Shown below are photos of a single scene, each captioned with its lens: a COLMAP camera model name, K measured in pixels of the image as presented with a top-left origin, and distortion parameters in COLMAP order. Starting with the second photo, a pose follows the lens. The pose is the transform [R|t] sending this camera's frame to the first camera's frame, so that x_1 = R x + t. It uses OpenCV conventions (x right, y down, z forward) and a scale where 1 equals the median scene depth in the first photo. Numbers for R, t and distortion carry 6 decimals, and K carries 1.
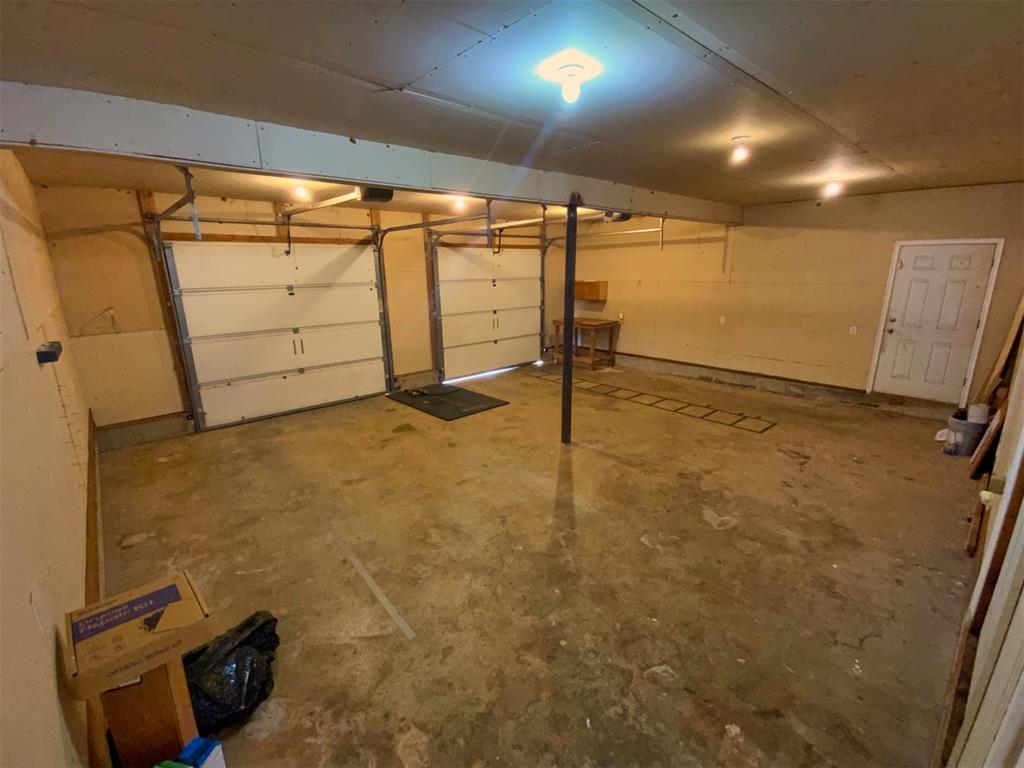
lens RADIAL K [[455.3, 0, 512.0], [0, 455.3, 384.0], [0, 0, 1]] dist [0.009109, -0.000513]
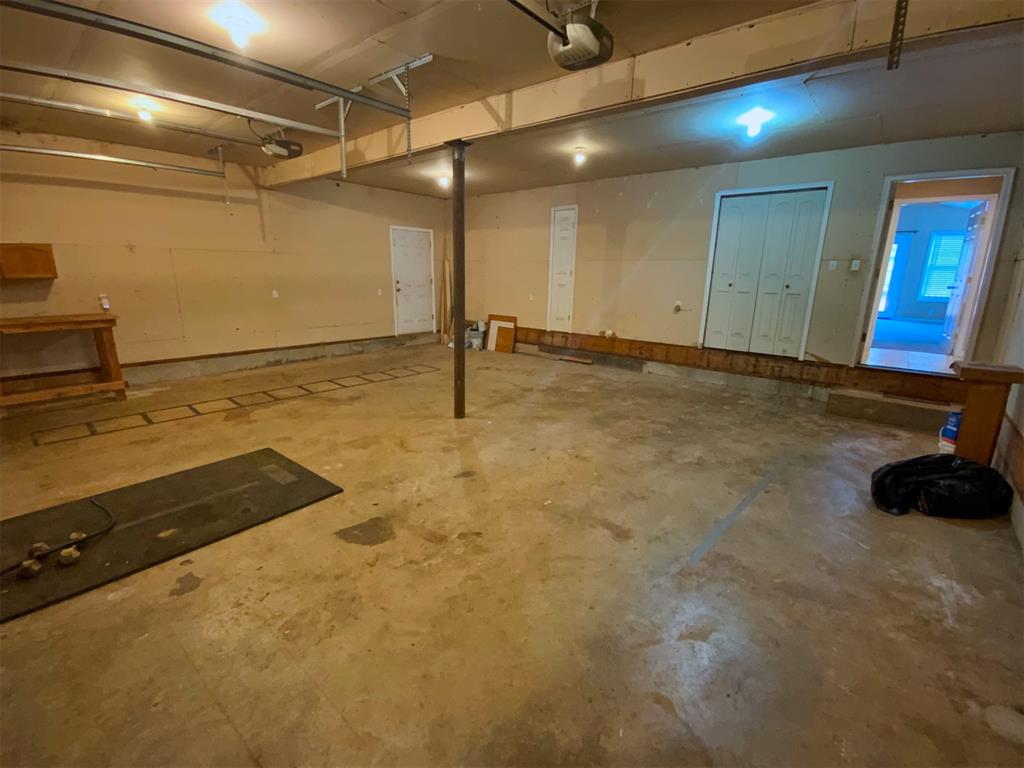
lens RADIAL K [[455.3, 0, 512.0], [0, 455.3, 384.0], [0, 0, 1]] dist [0.009109, -0.000513]
pose [[-0.140003, -0.230148, 0.963032, -0.612778], [0.232567, 0.937758, 0.257918, -0.116225], [-0.962451, 0.260079, -0.077764, 0.790561]]
